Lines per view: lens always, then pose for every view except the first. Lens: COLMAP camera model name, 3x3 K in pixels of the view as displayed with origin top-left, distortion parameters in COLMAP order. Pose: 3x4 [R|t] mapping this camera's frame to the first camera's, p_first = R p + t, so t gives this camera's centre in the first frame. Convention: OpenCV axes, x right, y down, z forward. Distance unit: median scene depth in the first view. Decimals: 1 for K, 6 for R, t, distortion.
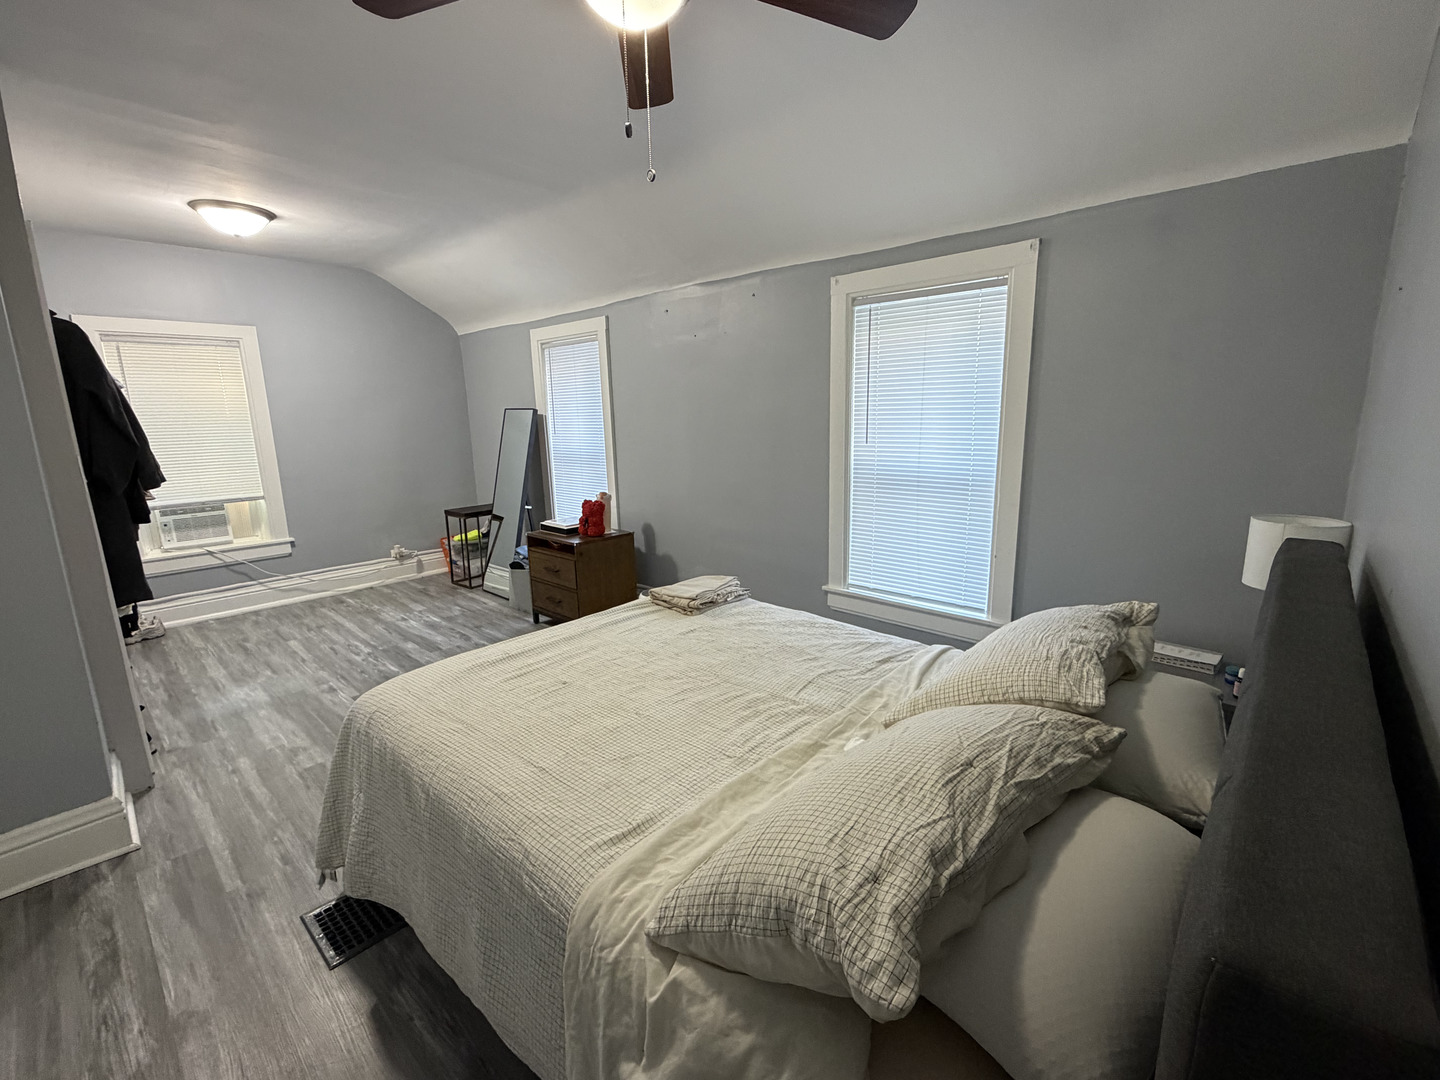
lens RADIAL K [[630.7, 0, 713.7], [0, 630.7, 536.2], [0, 0, 1]] dist [0.000330, -0.000097]
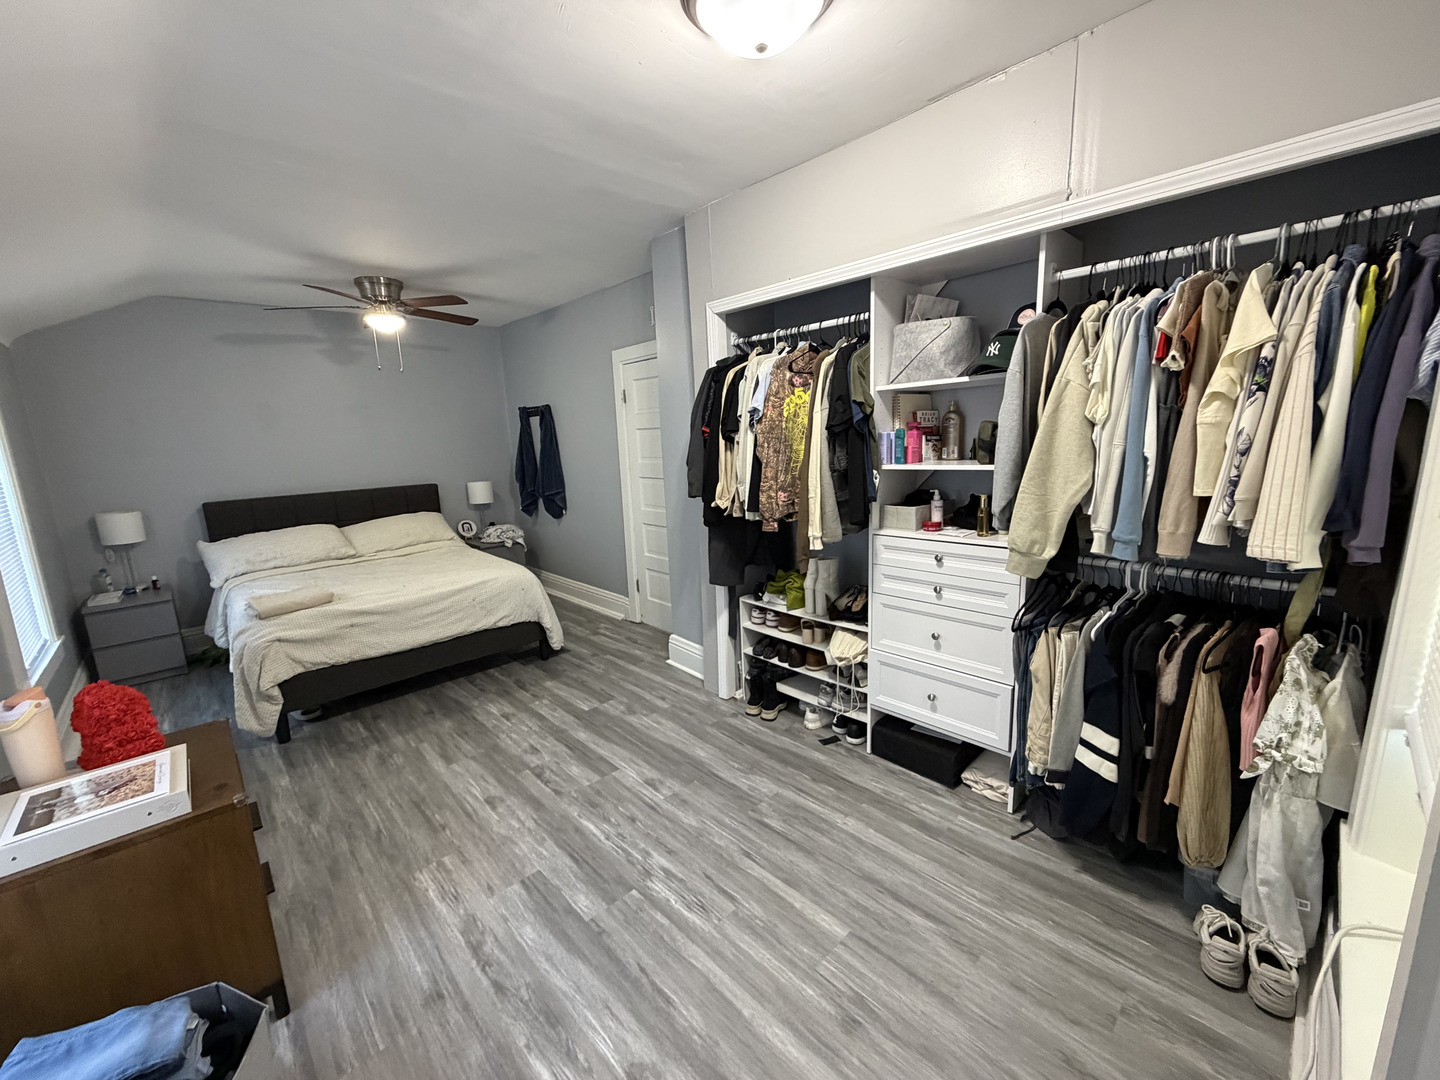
lens RADIAL K [[571.1, 0, 720.2], [0, 571.1, 537.5], [0, 0, 1]] dist [0.000921, -0.000188]
pose [[-0.997567, 0.040767, 0.056544, -0.651651], [0.058923, 0.926553, 0.371521, -0.276358], [-0.037245, 0.373949, -0.926701, 1.357175]]
